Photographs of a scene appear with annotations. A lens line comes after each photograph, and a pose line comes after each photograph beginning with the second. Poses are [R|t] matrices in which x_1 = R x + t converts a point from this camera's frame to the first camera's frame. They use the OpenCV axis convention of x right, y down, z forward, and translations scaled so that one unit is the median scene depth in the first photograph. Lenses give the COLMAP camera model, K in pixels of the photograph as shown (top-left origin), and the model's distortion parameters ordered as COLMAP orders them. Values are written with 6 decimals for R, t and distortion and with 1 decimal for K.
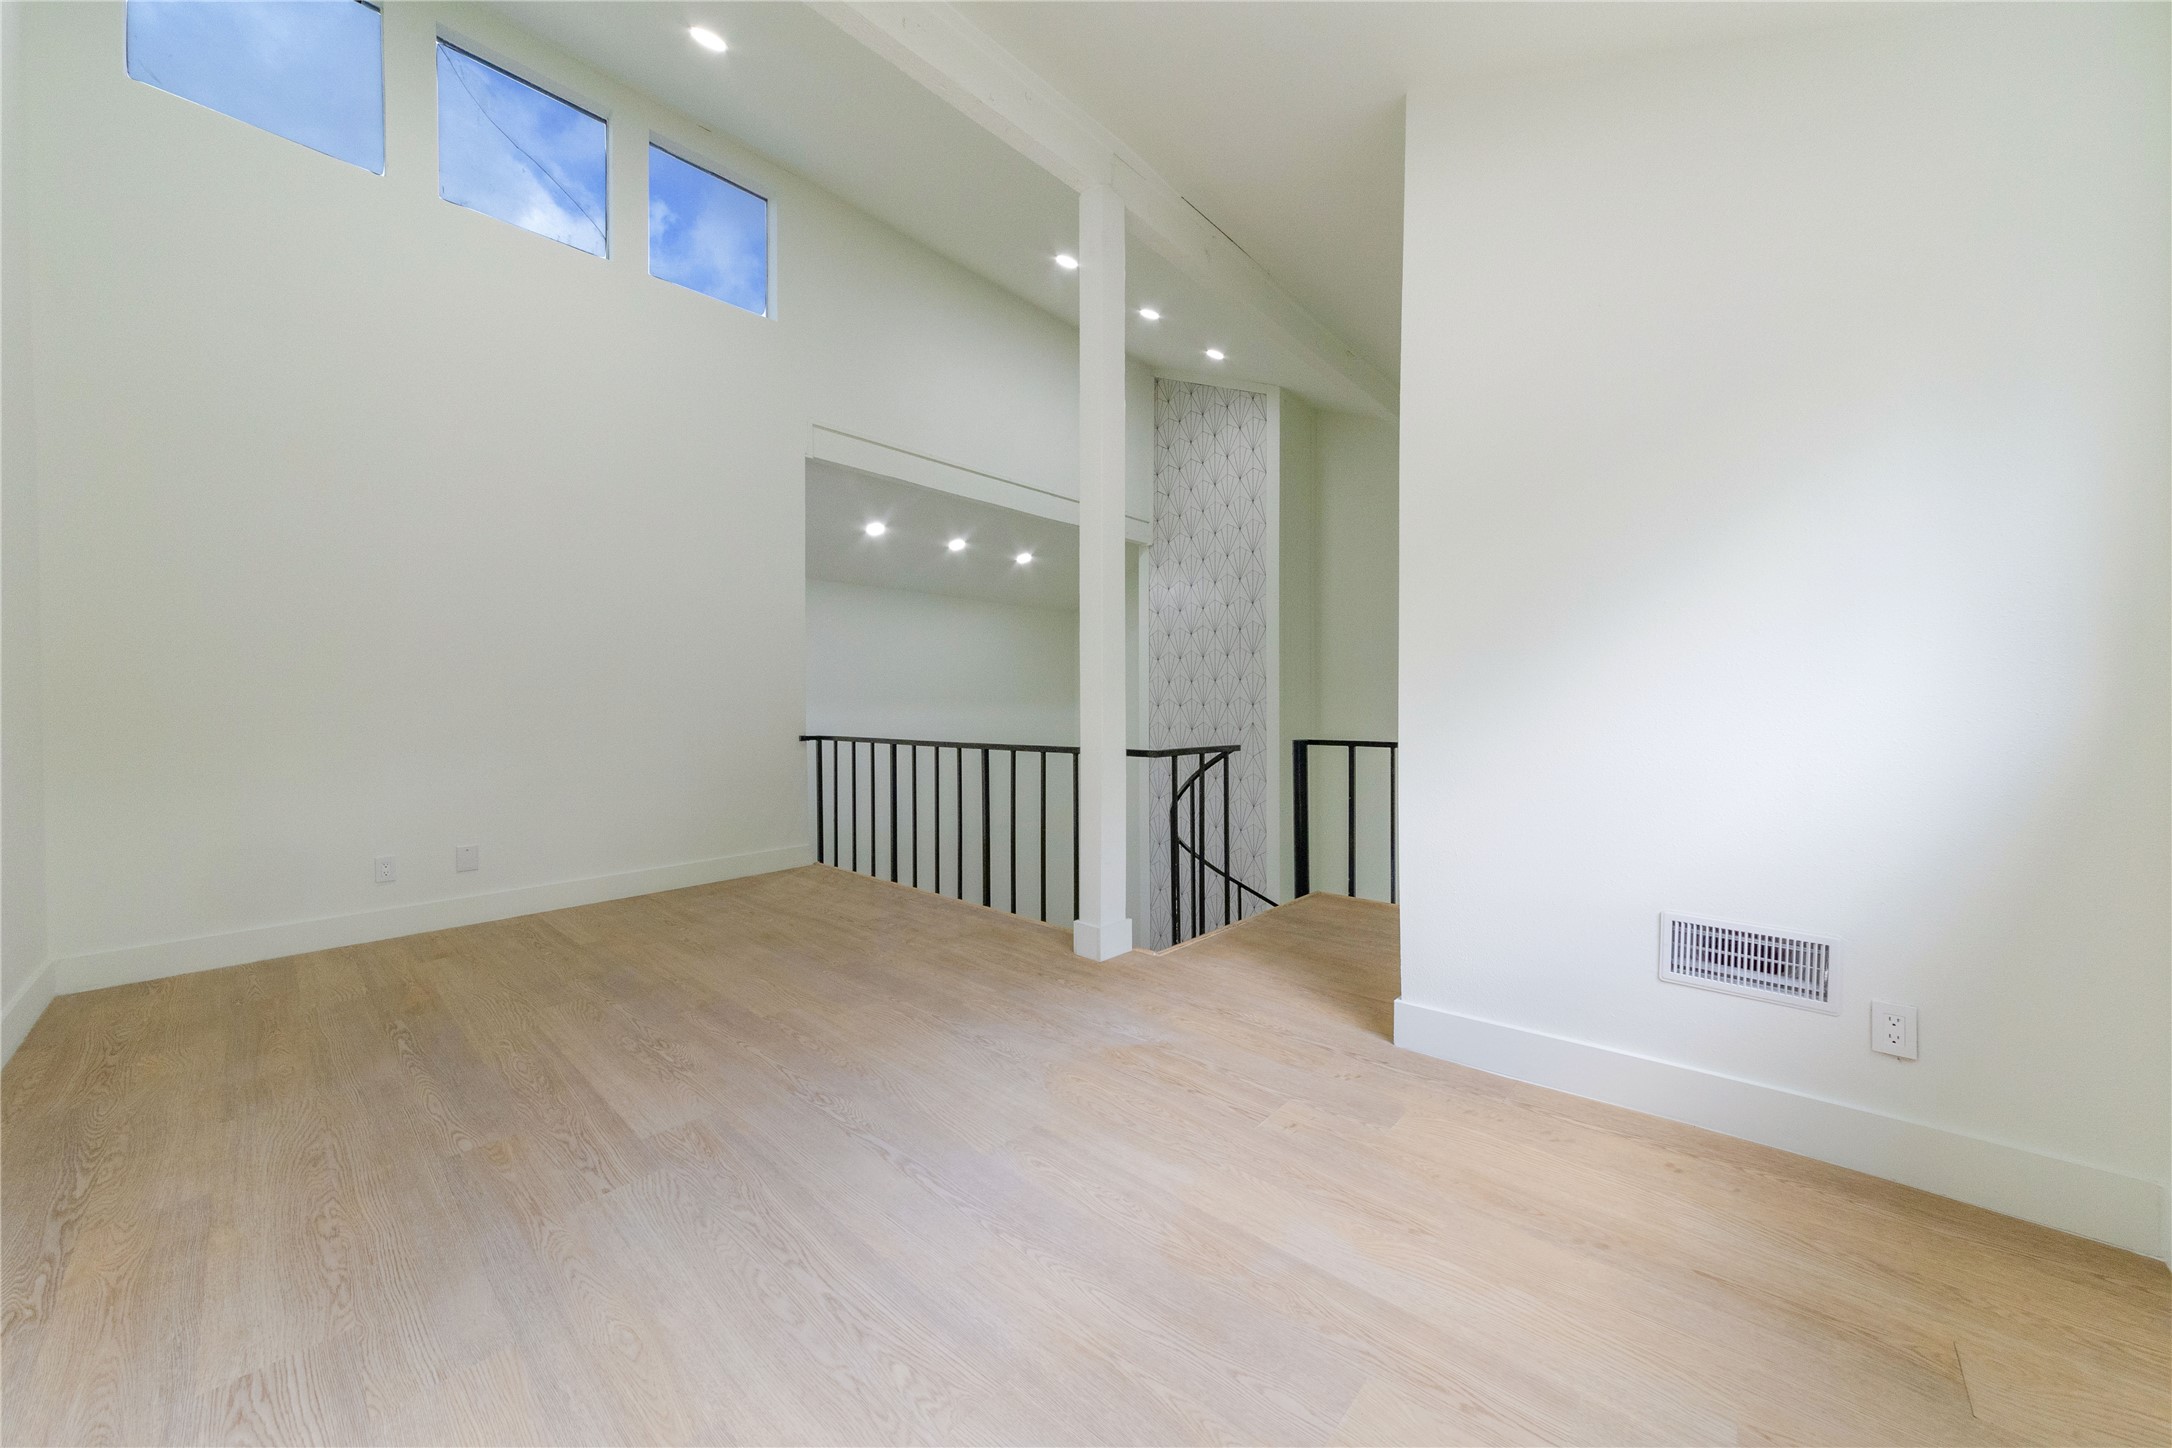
lens RADIAL K [[771.4, 0, 1094.1], [0, 771.4, 719.9], [0, 0, 1]] dist [0.001857, 0.000623]
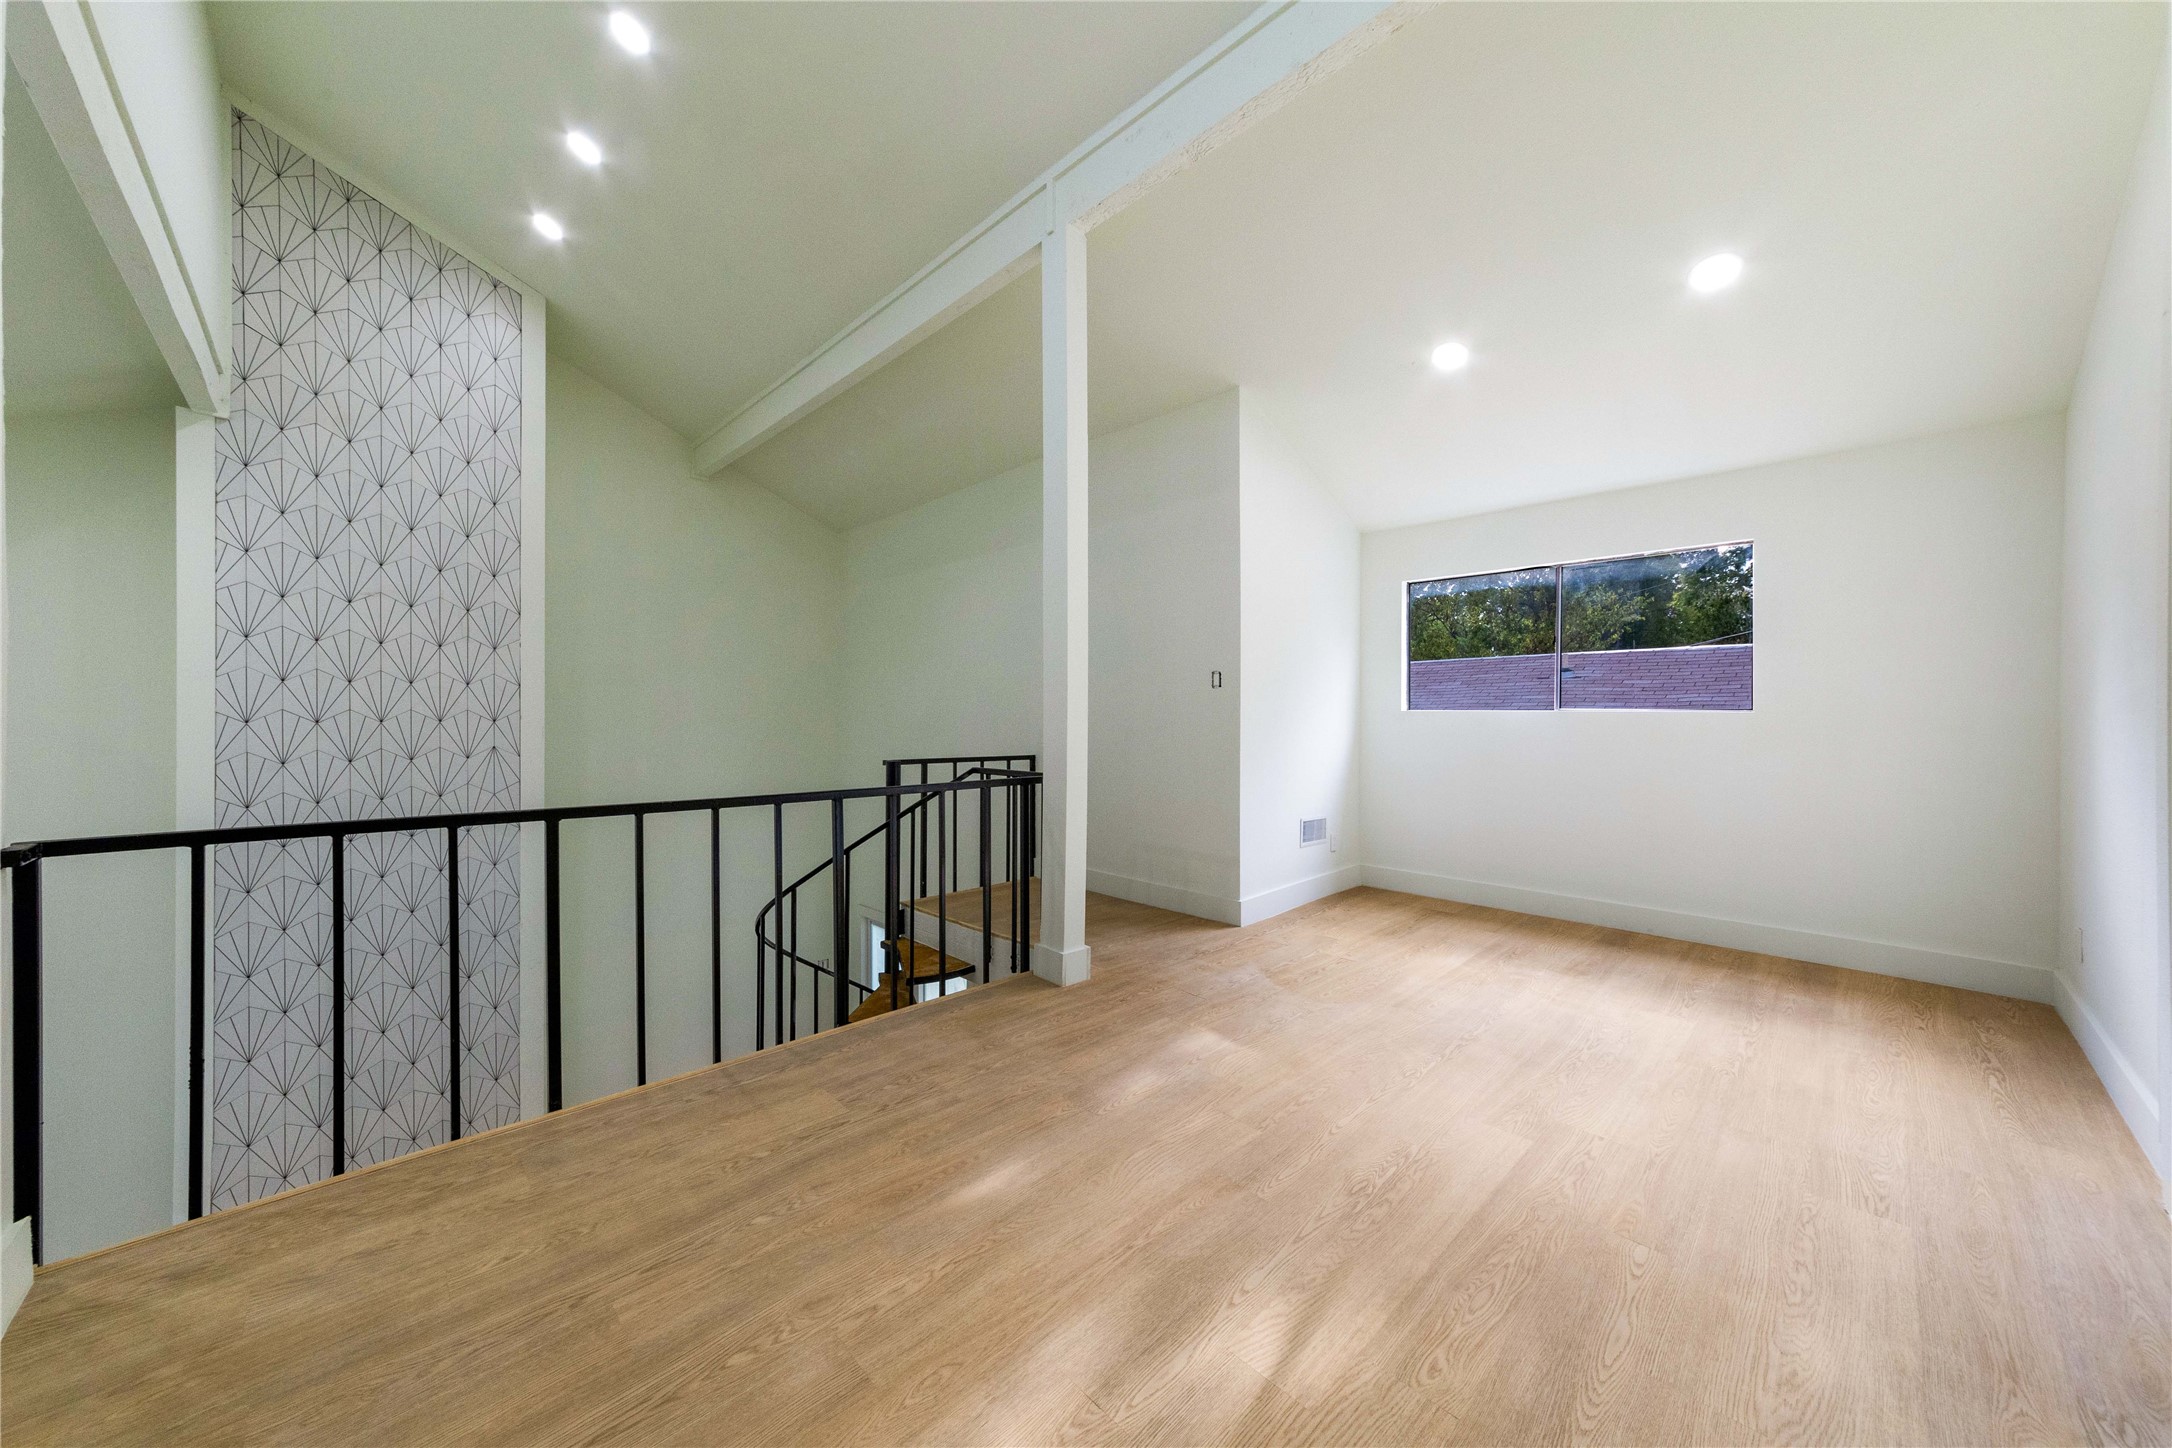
lens RADIAL K [[765.8, 0, 1085.7], [0, 765.8, 718.6], [0, 0, 1]] dist [0.001760, 0.001318]
pose [[0.059477, -0.000619, 0.998229, -0.990011], [0.006659, 0.999978, 0.000224, -0.038747], [-0.998207, 0.006634, 0.059480, 0.903766]]
